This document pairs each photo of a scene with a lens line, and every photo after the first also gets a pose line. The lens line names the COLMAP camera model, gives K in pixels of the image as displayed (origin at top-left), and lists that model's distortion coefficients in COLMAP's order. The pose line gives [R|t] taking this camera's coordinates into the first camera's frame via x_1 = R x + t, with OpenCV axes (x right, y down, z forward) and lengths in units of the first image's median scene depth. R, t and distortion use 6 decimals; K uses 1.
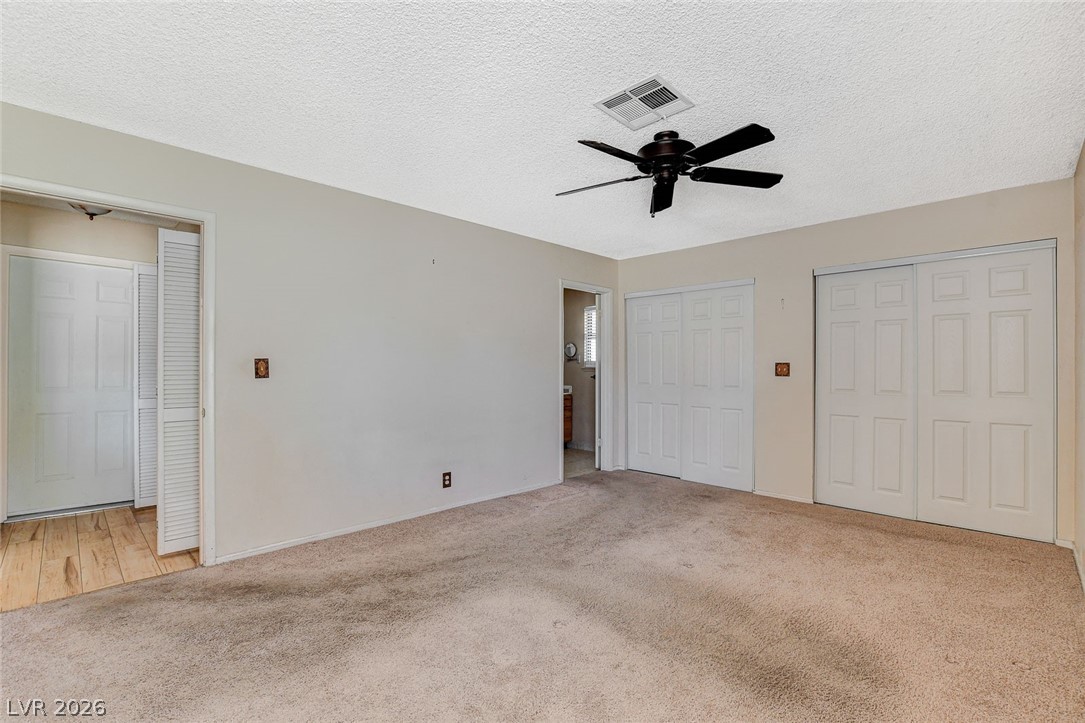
lens RADIAL K [[491.4, 0, 541.7], [0, 491.4, 357.0], [0, 0, 1]] dist [-0.017558, 0.000428]
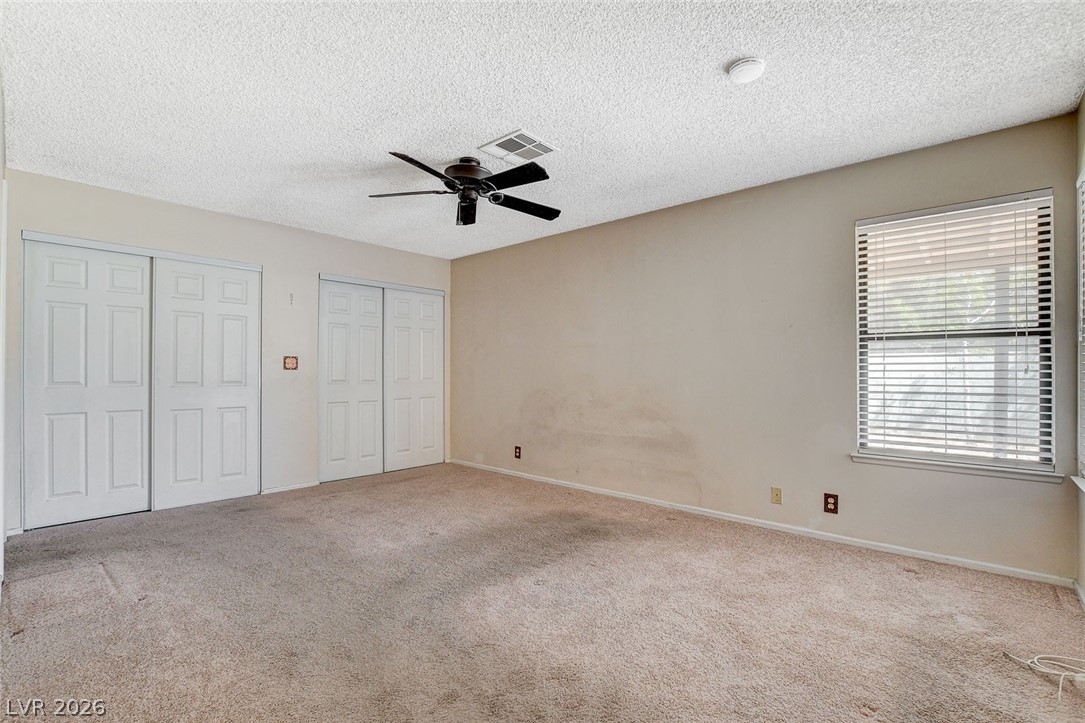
lens RADIAL K [[491.4, 0, 549.0], [0, 491.4, 370.4], [0, 0, 1]] dist [-0.017558, 0.000428]
pose [[-0.064833, -0.006626, 0.997874, -0.562757], [-0.032357, 0.999466, 0.004534, 0.018902], [-0.997371, -0.031995, -0.065012, 0.535859]]
